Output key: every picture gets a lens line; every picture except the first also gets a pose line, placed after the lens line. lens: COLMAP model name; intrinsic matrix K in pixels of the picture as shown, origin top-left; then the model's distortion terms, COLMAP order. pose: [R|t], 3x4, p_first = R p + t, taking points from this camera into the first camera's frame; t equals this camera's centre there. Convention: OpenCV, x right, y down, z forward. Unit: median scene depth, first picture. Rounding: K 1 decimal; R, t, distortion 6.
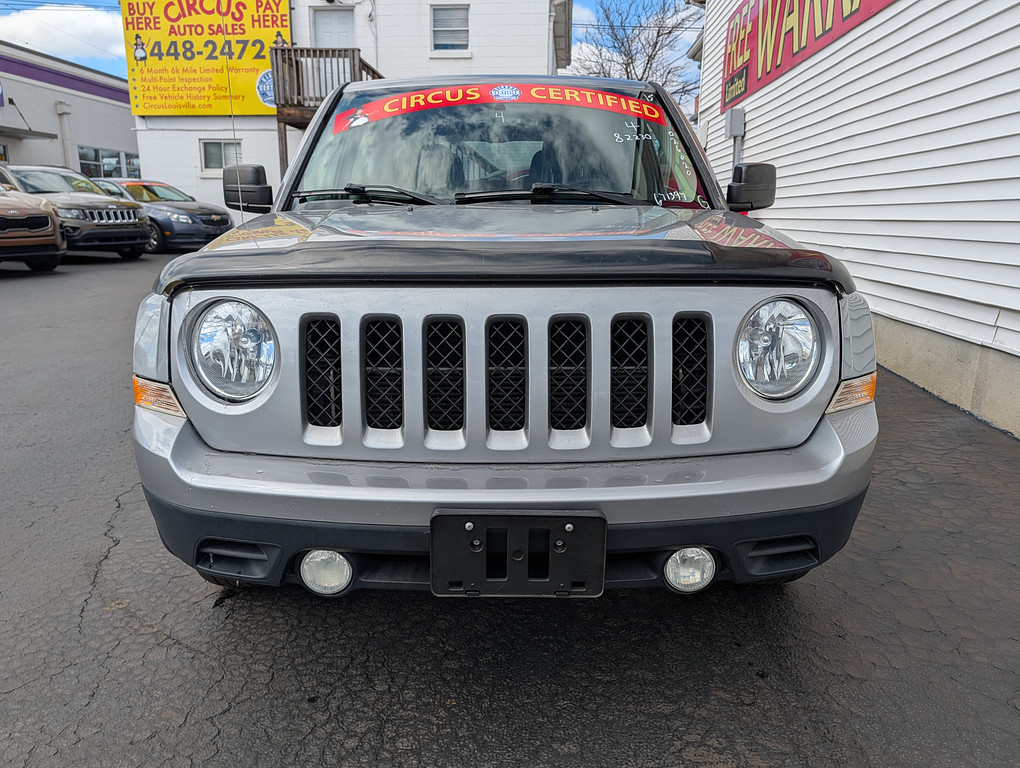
lens RADIAL K [[737.3, 0, 511.8], [0, 737.3, 396.9], [0, 0, 1]] dist [0.010488, -0.004517]
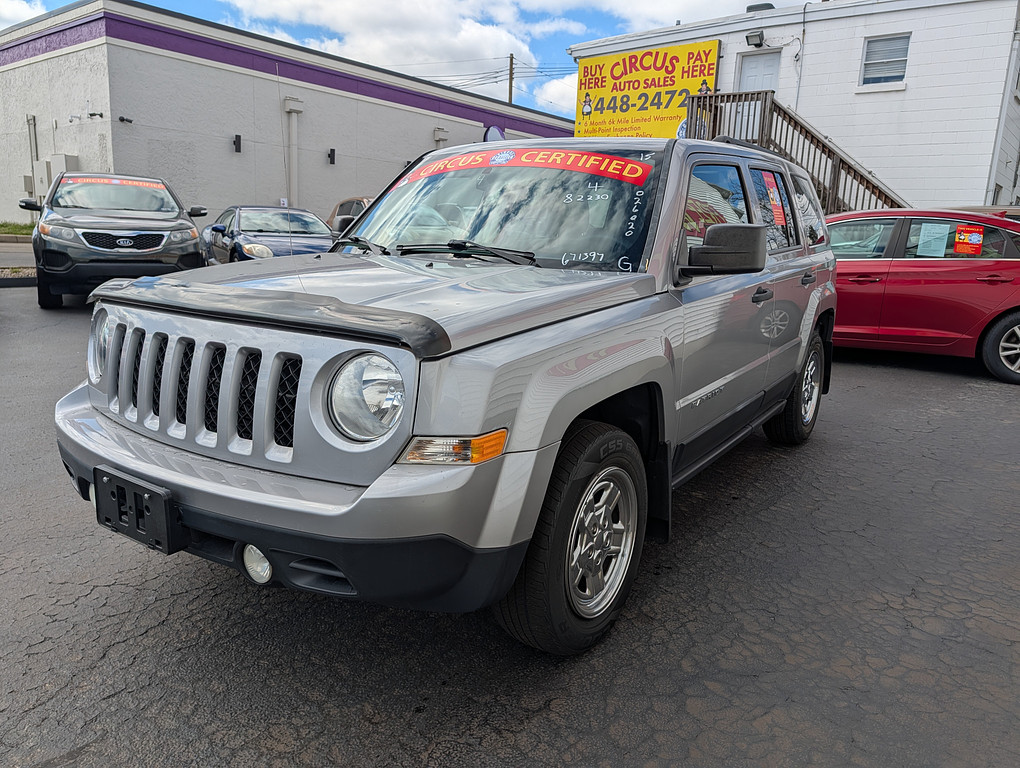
lens RADIAL K [[737.3, 0, 511.8], [0, 737.3, 396.9], [0, 0, 1]] dist [0.010488, -0.004517]
pose [[0.822989, 0.150879, -0.547653, 0.101303], [-0.176326, 0.984312, 0.006204, -0.009645], [0.539998, 0.091460, 0.836682, 0.016114]]
